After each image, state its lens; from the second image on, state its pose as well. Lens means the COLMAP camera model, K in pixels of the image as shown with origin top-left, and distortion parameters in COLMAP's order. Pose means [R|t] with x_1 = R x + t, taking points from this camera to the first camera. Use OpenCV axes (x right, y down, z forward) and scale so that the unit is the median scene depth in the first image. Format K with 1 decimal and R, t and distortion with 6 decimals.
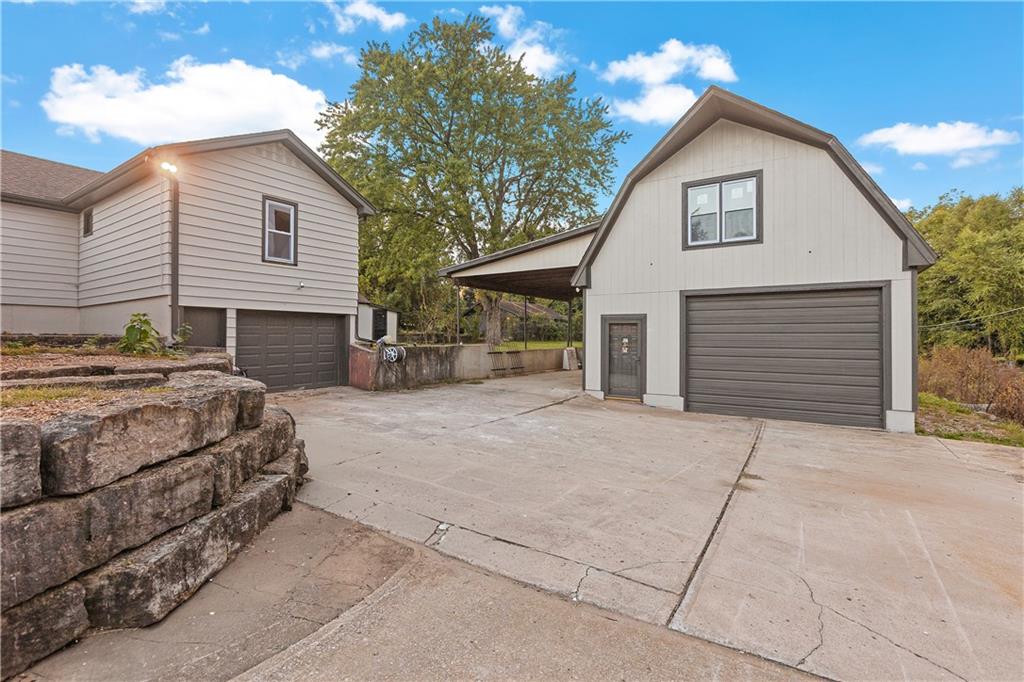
lens RADIAL K [[466.8, 0, 508.5], [0, 466.8, 339.1], [0, 0, 1]] dist [0.001340, 0.000443]
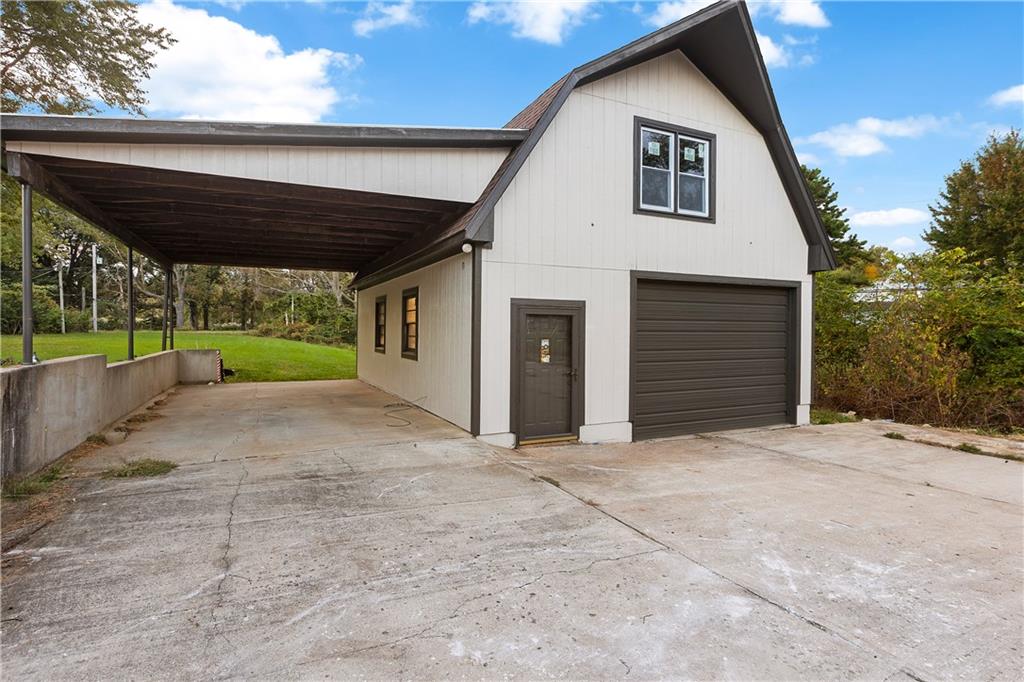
lens RADIAL K [[476.2, 0, 509.8], [0, 476.2, 332.3], [0, 0, 1]] dist [0.000963, 0.000180]
pose [[0.498886, -0.013533, 0.866562, -0.321484], [-0.000207, 0.999876, 0.015734, -0.021672], [-0.866668, -0.008029, 0.498821, 0.760476]]
